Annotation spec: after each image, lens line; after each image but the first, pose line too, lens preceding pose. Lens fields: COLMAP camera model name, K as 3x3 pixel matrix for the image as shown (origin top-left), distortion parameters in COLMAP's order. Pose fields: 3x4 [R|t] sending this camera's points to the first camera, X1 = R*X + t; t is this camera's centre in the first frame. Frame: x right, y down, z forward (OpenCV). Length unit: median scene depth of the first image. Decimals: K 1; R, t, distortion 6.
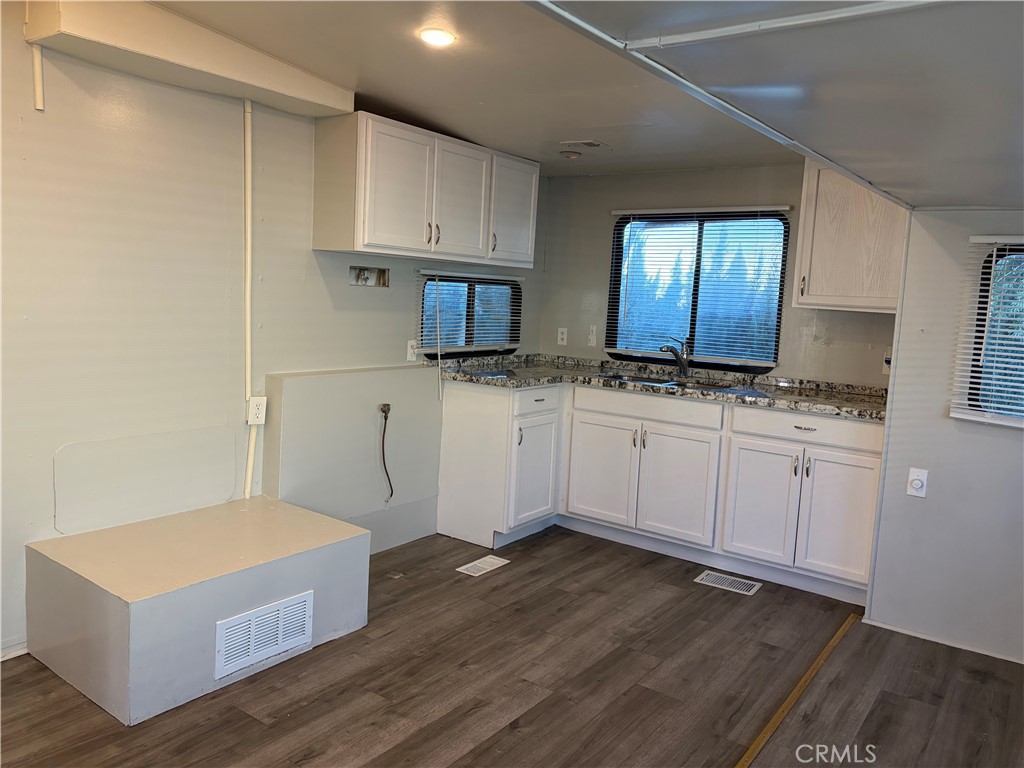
lens RADIAL K [[768.1, 0, 513.5], [0, 768.1, 382.3], [0, 0, 1]] dist [0.075503, -0.086509]
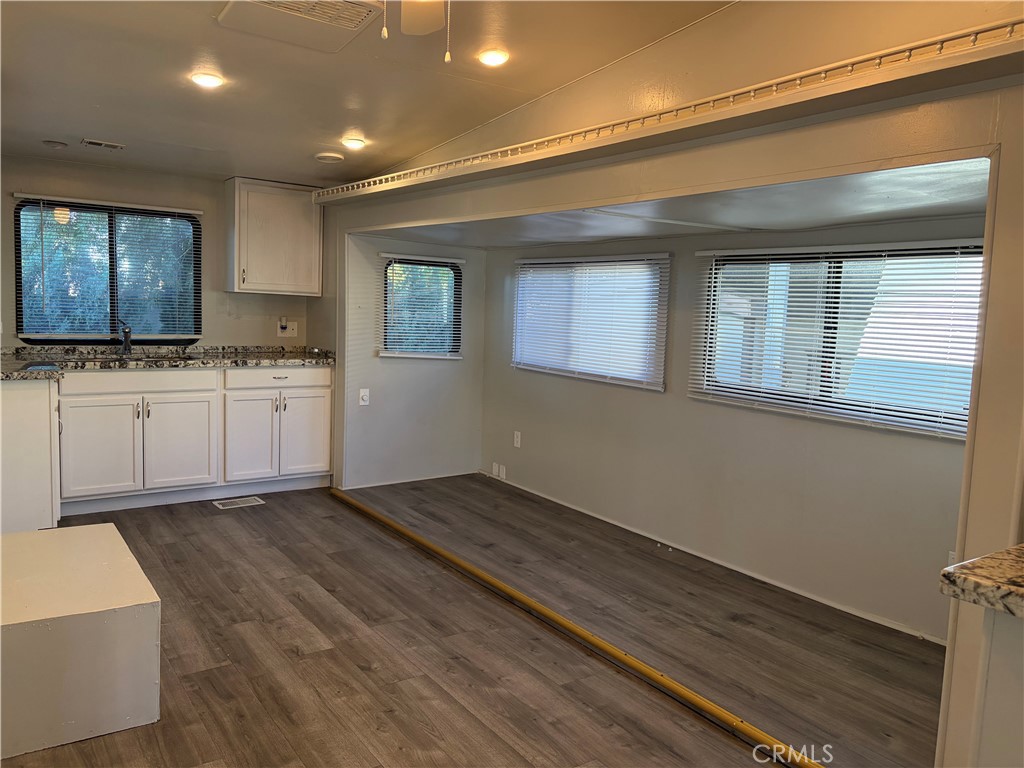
lens RADIAL K [[763.5, 0, 519.6], [0, 763.5, 383.6], [0, 0, 1]] dist [-0.000588, 0.000344]
pose [[0.310262, -0.134932, 0.941027, -0.824156], [0.084028, 0.989894, 0.114235, -0.054331], [-0.946930, 0.043630, 0.318464, 0.131177]]
